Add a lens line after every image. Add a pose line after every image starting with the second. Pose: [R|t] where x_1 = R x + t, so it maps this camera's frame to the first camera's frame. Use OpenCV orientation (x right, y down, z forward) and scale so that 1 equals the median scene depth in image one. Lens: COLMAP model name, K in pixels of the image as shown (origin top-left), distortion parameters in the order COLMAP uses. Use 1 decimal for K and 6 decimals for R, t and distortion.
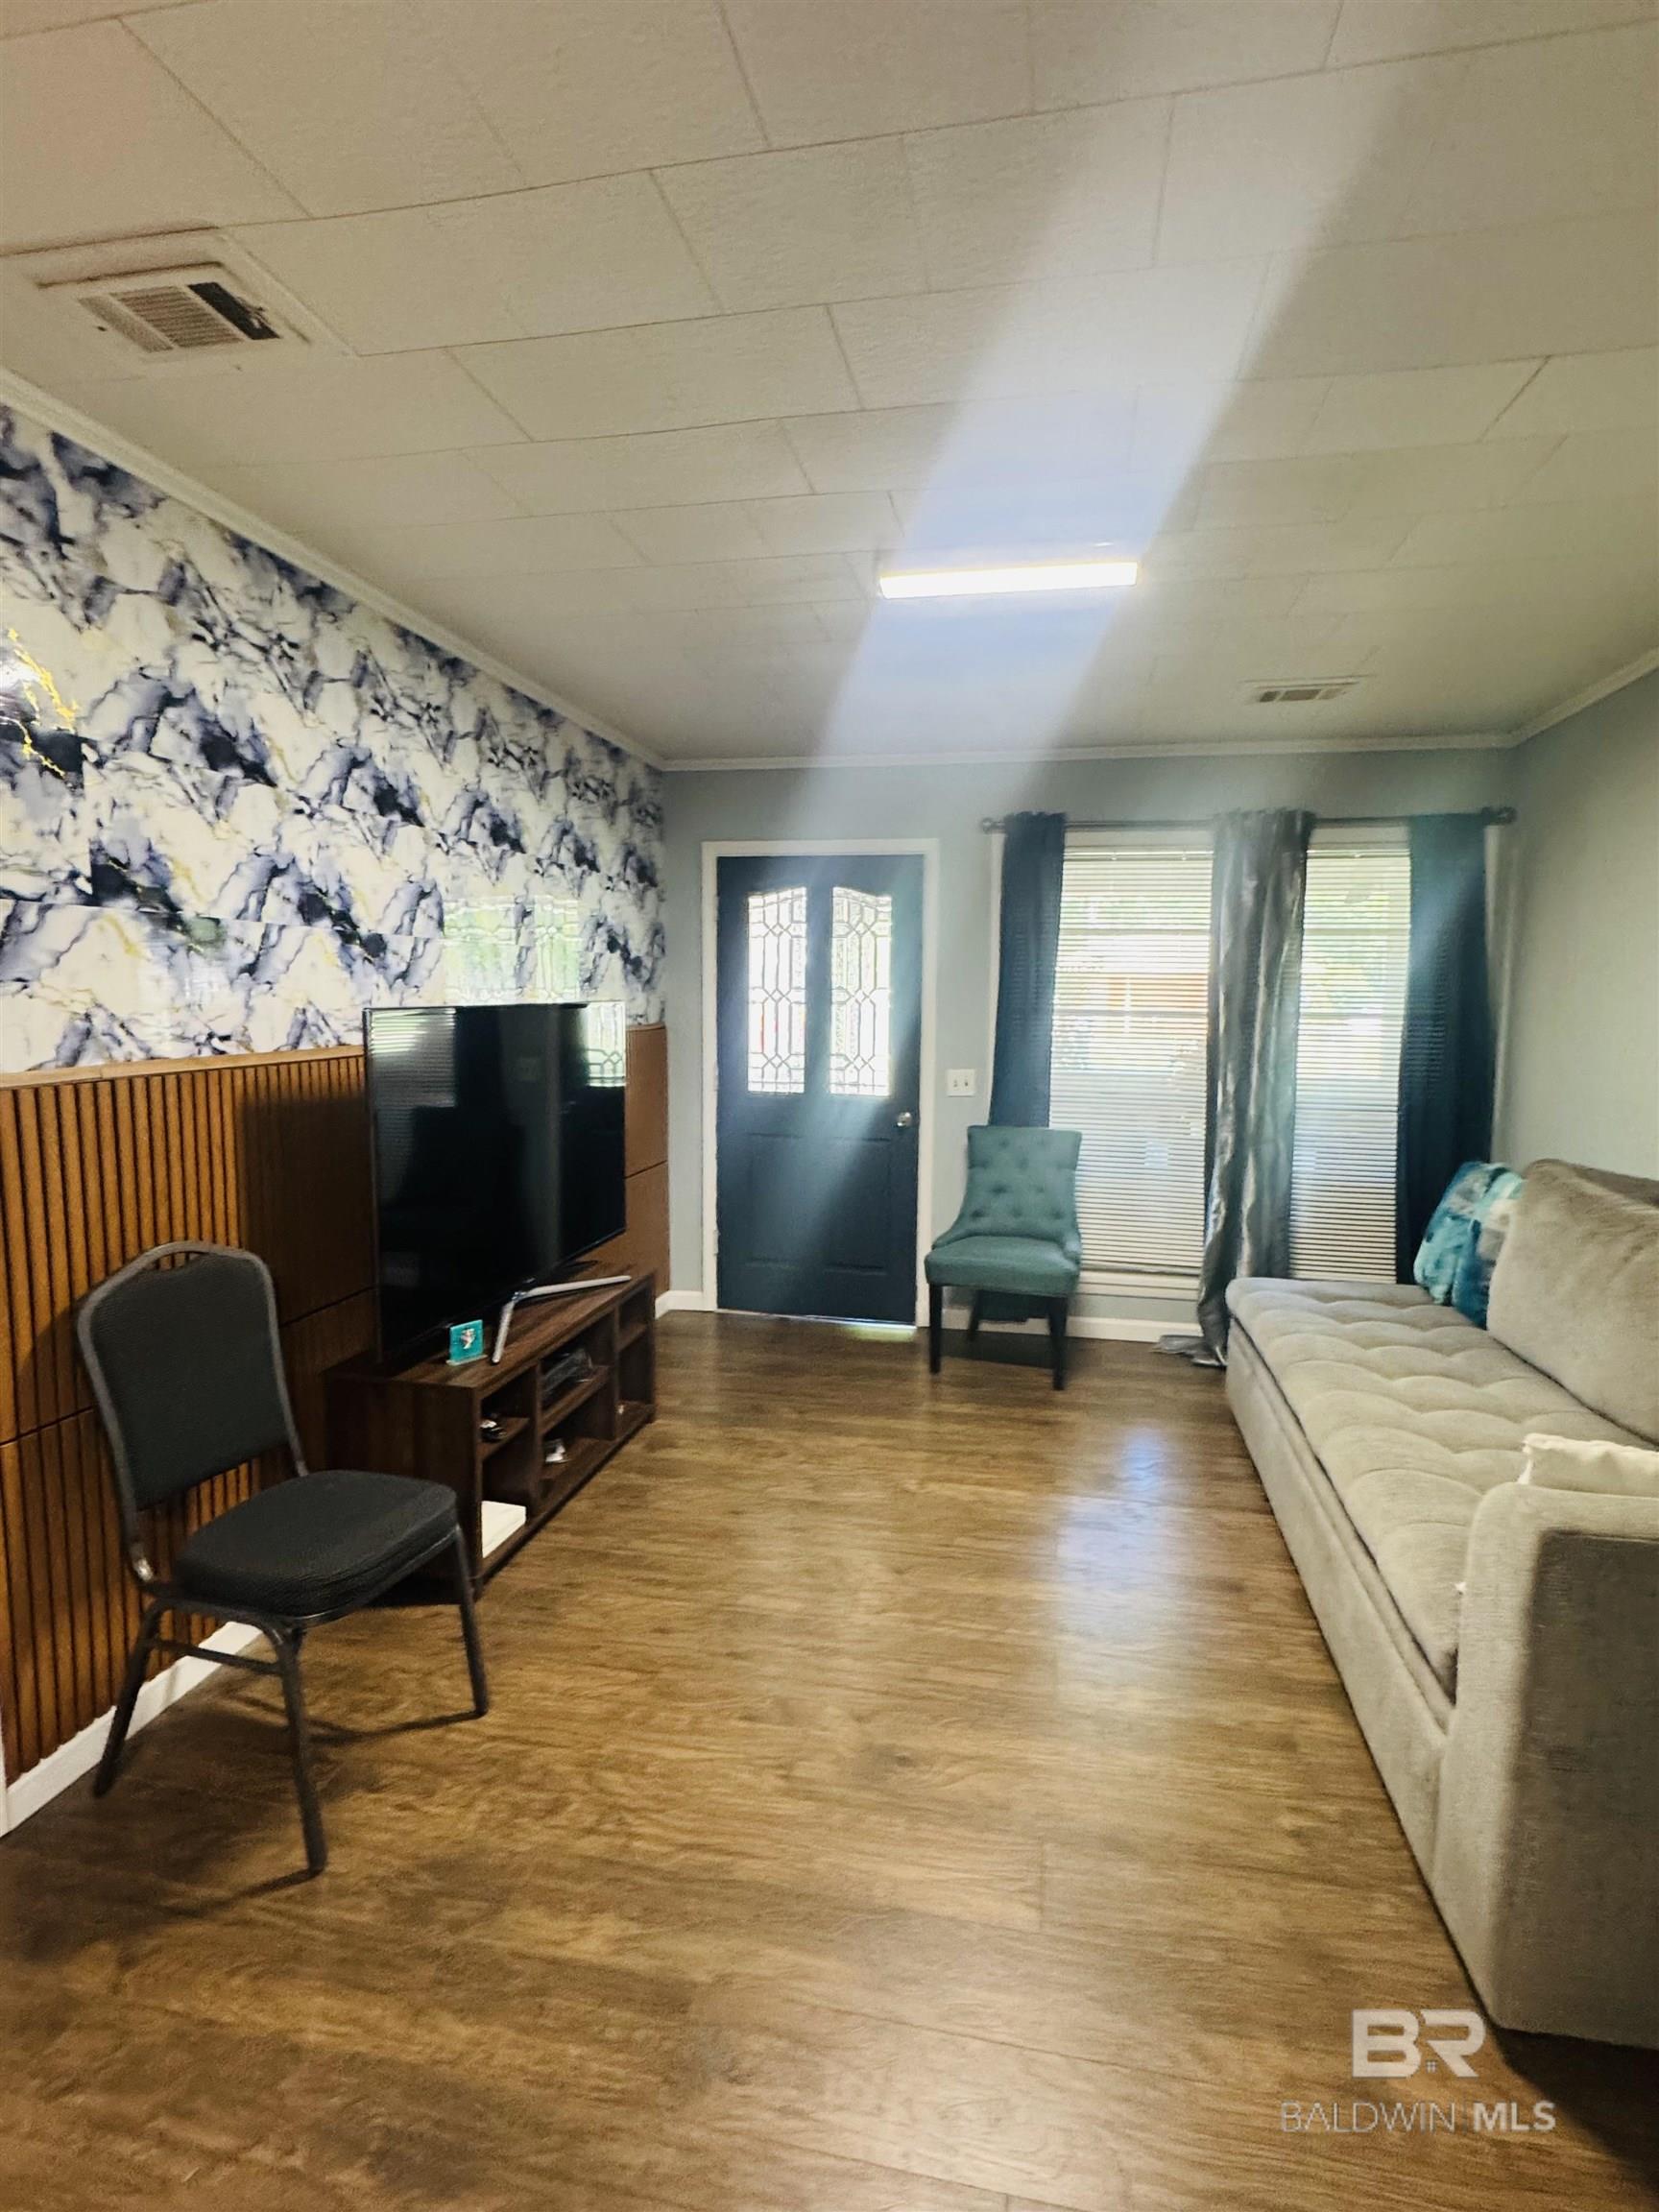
lens RADIAL K [[1107.7, 0, 831.0], [0, 1107.7, 1105.6], [0, 0, 1]] dist [0.001617, -0.000296]
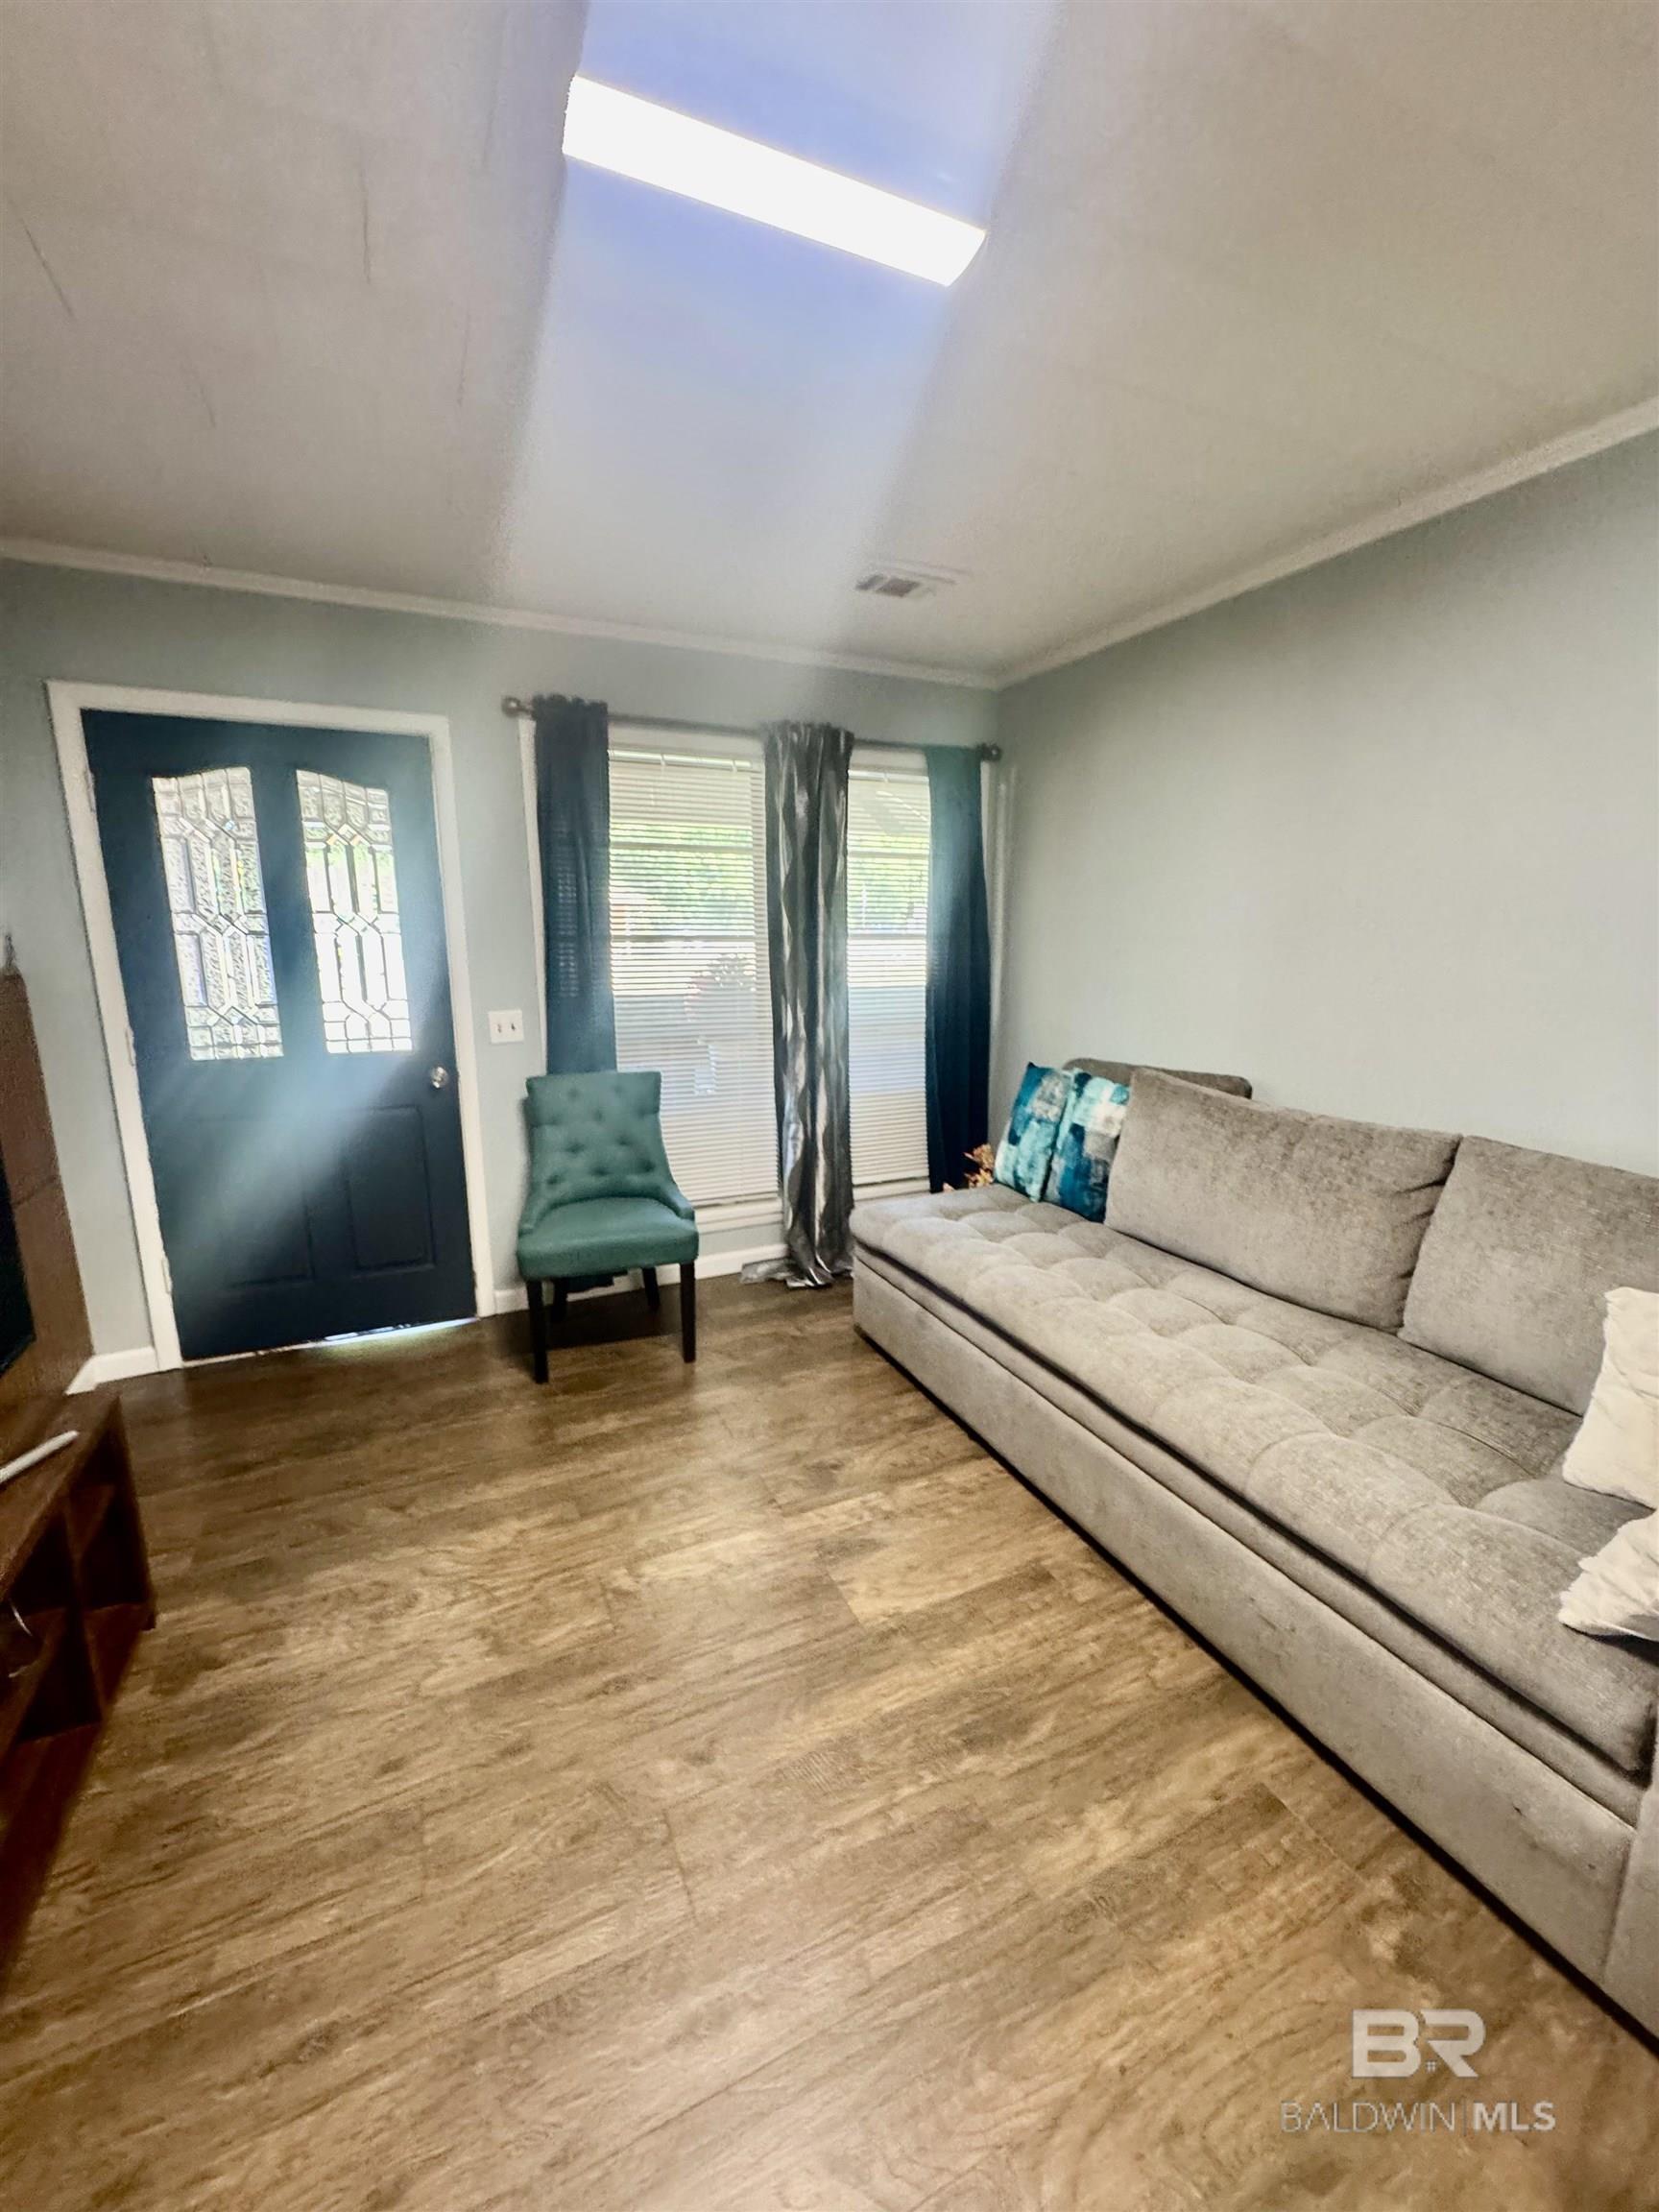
lens RADIAL K [[884.7, 0, 832.8], [0, 884.7, 1106.5], [0, 0, 1]] dist [-0.003679, 0.000304]
pose [[0.798811, -0.132411, 0.586829, -0.104335], [0.068292, 0.989130, 0.130223, -0.037743], [-0.597694, -0.063948, 0.799170, 0.383688]]
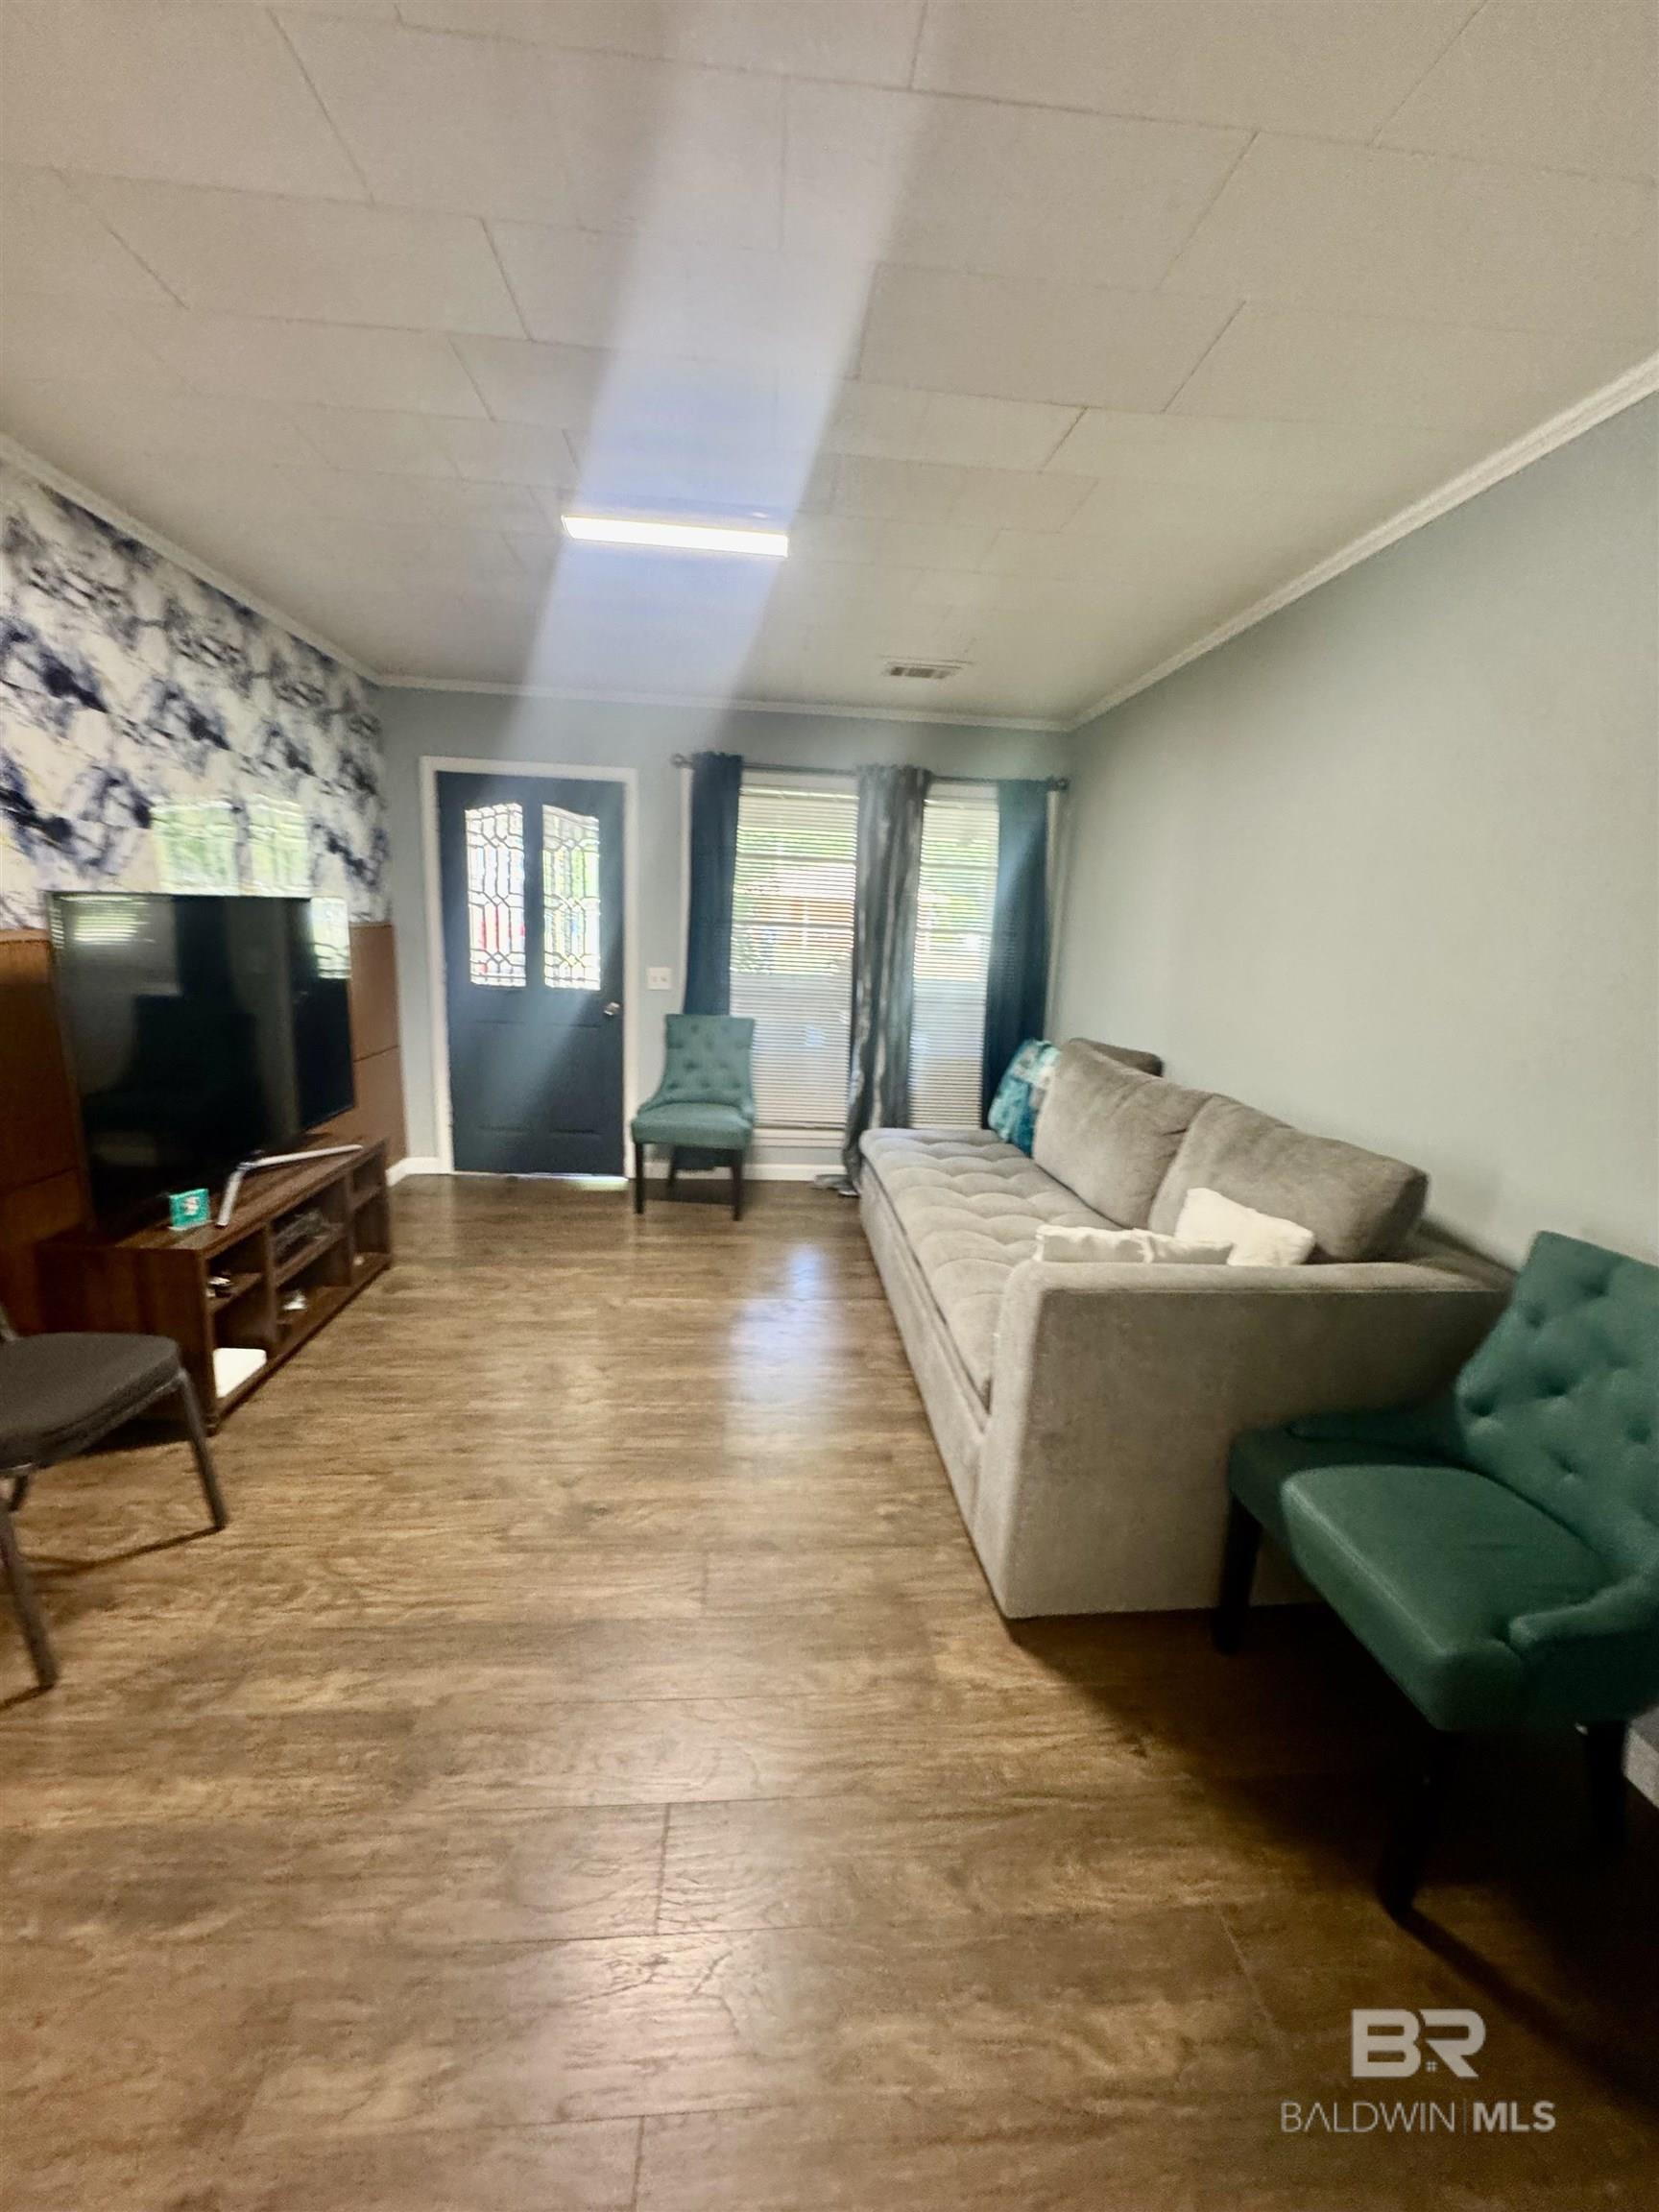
lens RADIAL K [[888.8, 0, 823.6], [0, 888.8, 1104.6], [0, 0, 1]] dist [-0.001311, 0.000086]
pose [[0.960216, -0.025741, 0.278069, 0.019906], [-0.006260, 0.993508, 0.113587, 0.005891], [-0.279187, -0.110809, 0.953822, 0.005028]]
